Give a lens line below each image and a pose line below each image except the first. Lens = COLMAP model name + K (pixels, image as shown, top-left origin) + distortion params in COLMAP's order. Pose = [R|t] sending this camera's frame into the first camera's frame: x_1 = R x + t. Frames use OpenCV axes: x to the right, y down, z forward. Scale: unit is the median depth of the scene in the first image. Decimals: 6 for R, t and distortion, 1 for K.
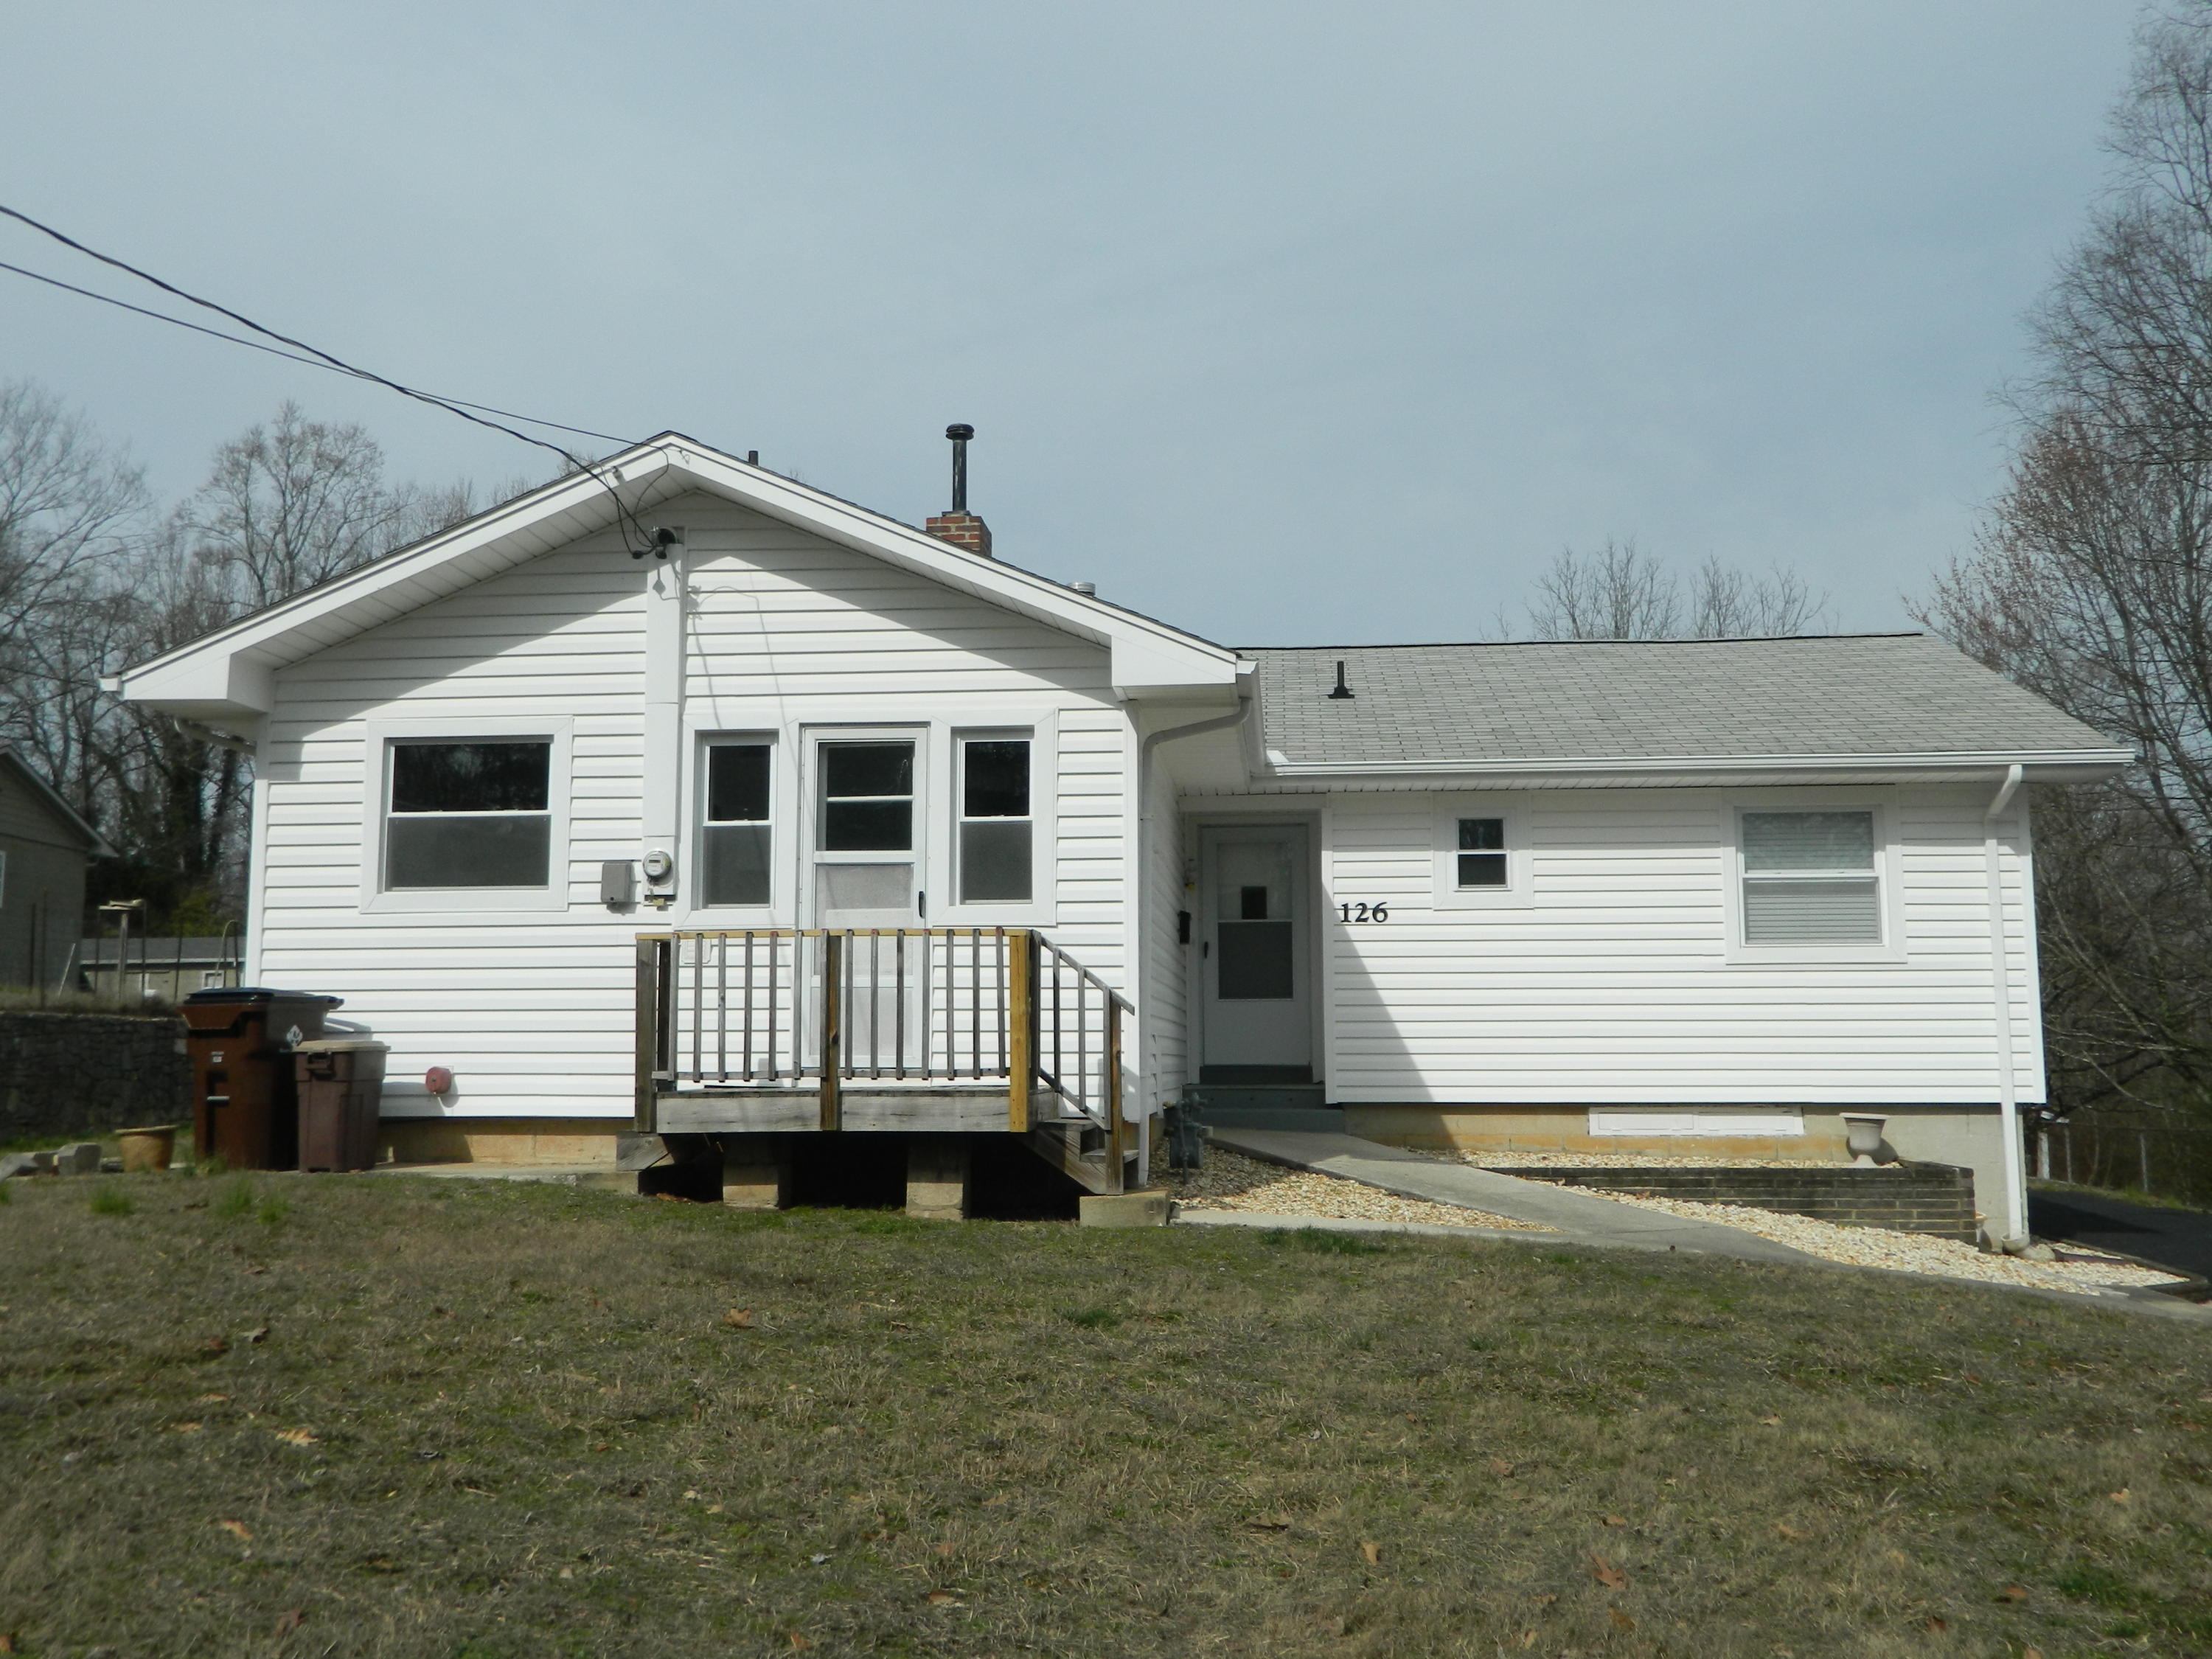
lens RADIAL K [[1978.0, 0, 1106.5], [0, 1978.0, 826.9], [0, 0, 1]] dist [0.001156, -0.020204]
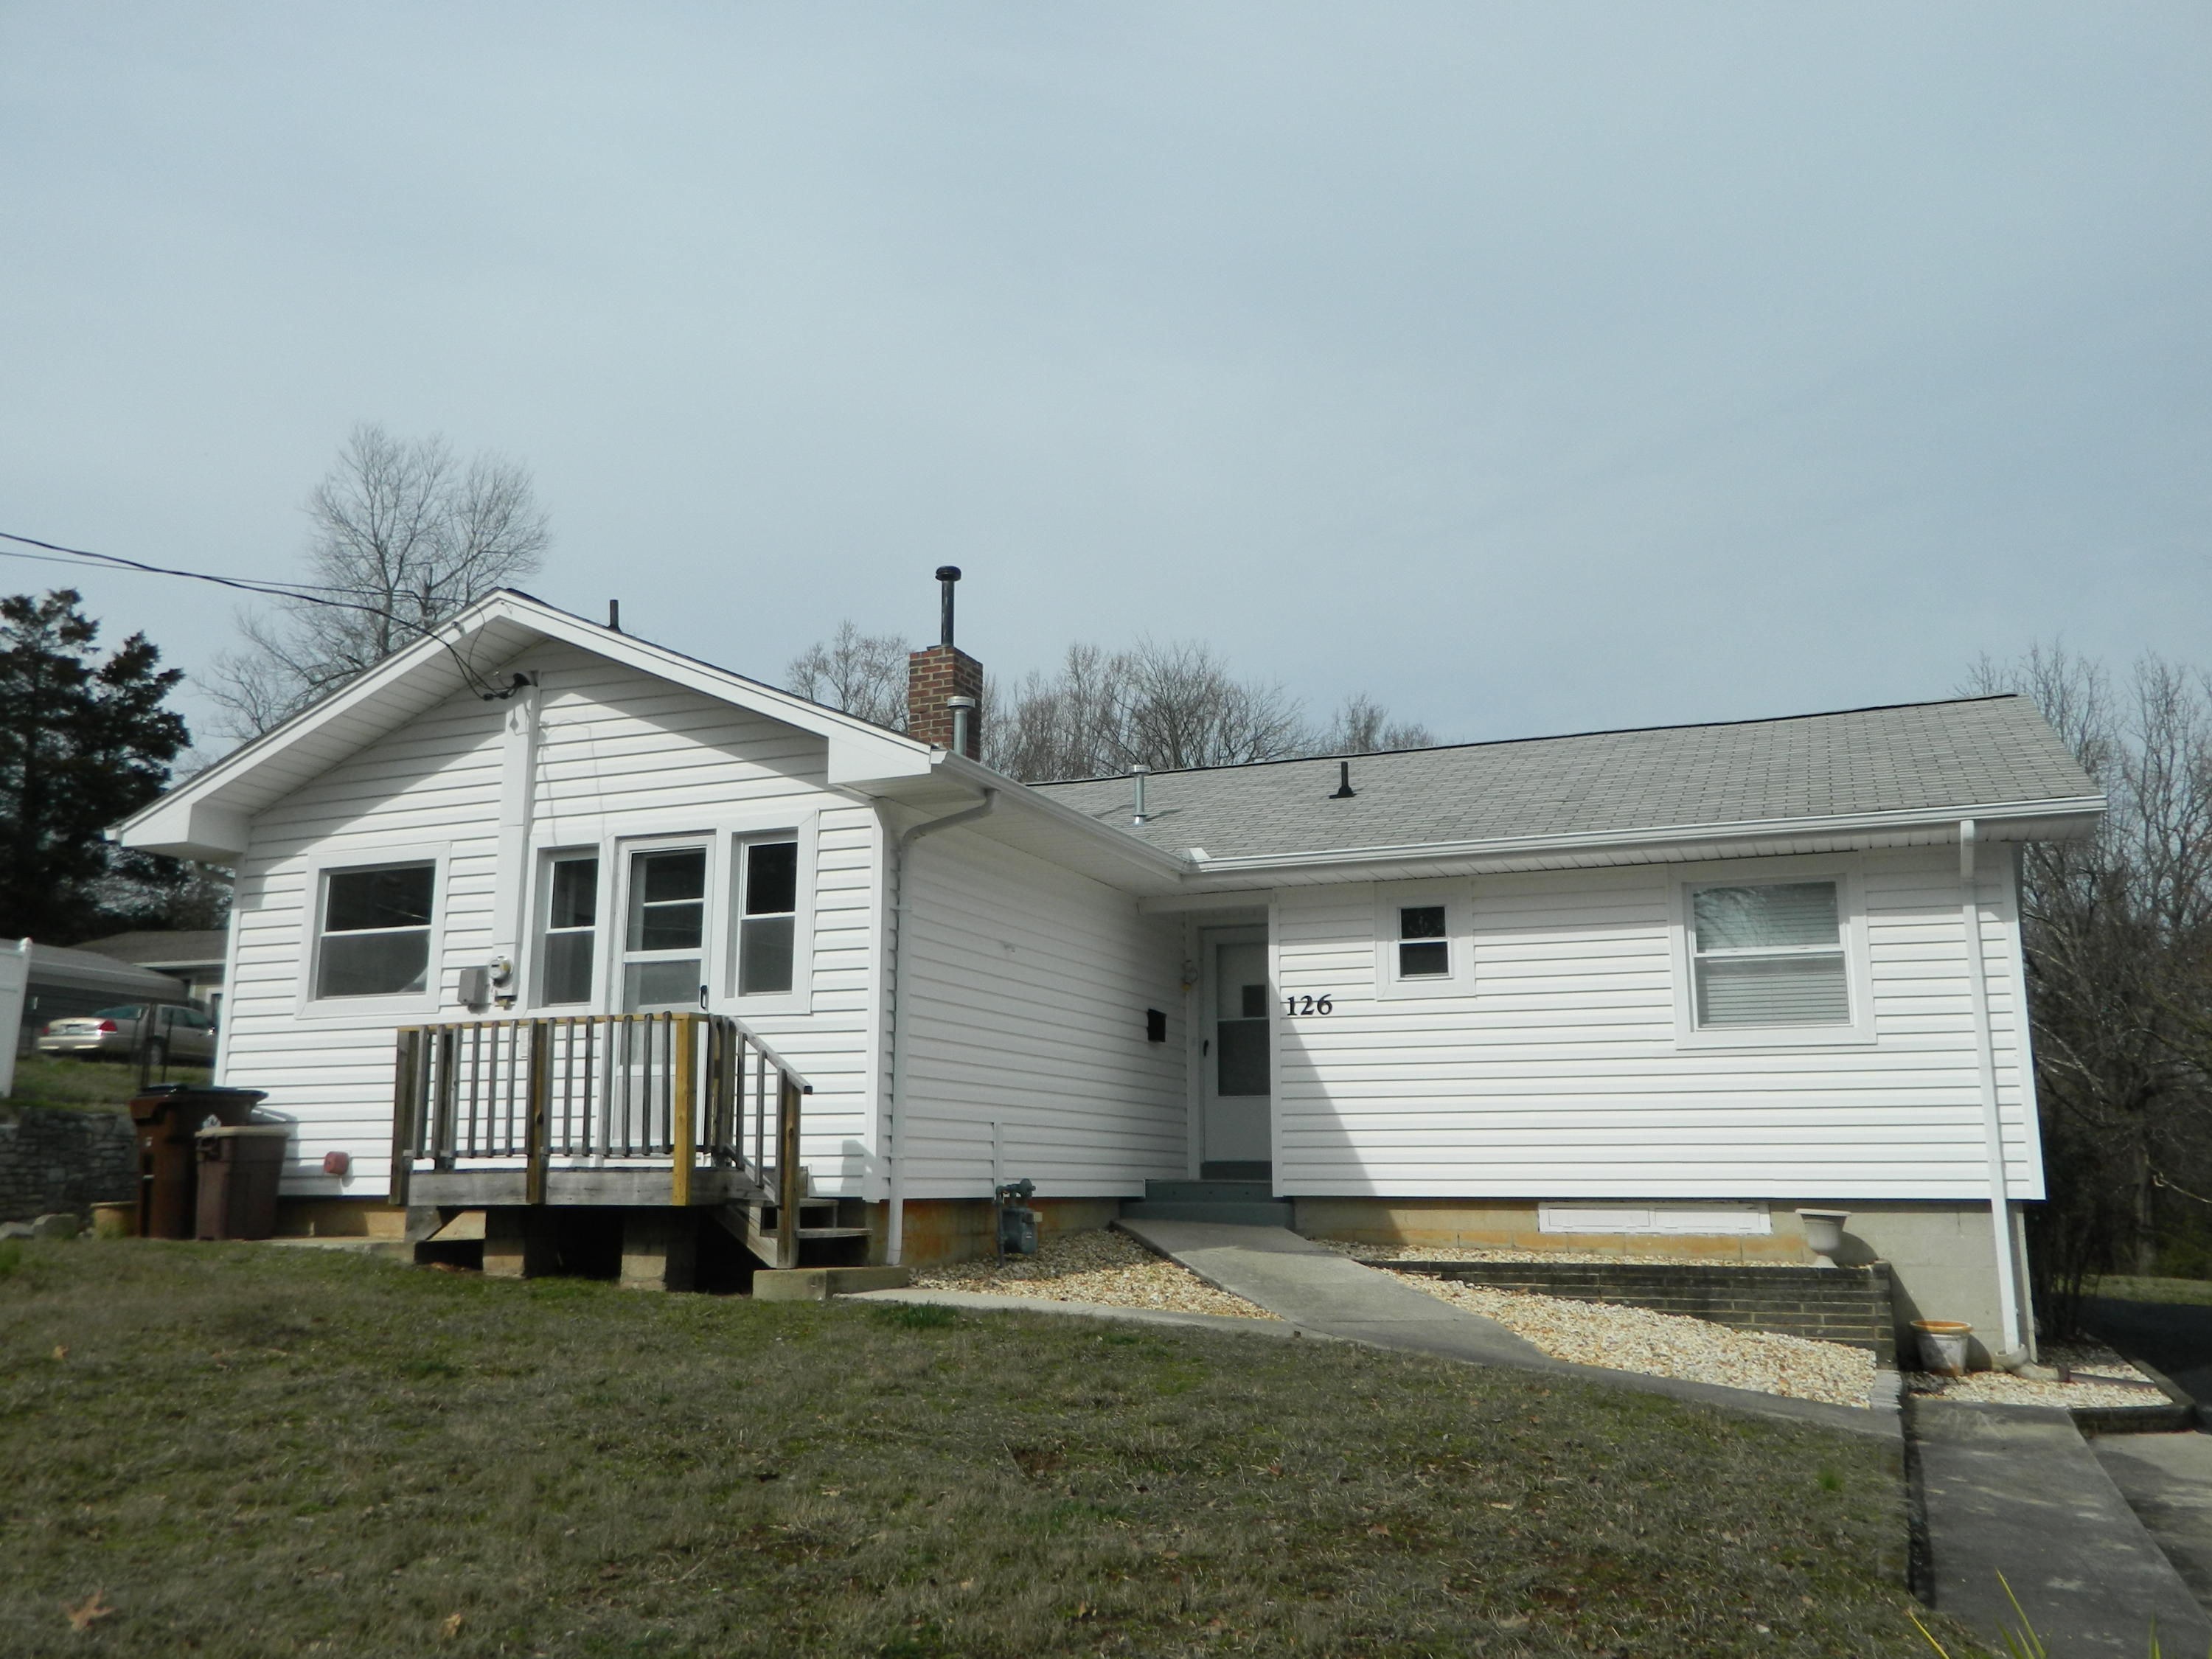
lens RADIAL K [[1814.8, 0, 1102.3], [0, 1814.8, 829.9], [0, 0, 1]] dist [-0.006418, 0.017245]
pose [[0.955437, -0.054130, -0.290189, 0.347355], [0.031589, 0.996147, -0.081808, 0.030614], [0.293499, 0.068996, 0.953466, 0.097586]]
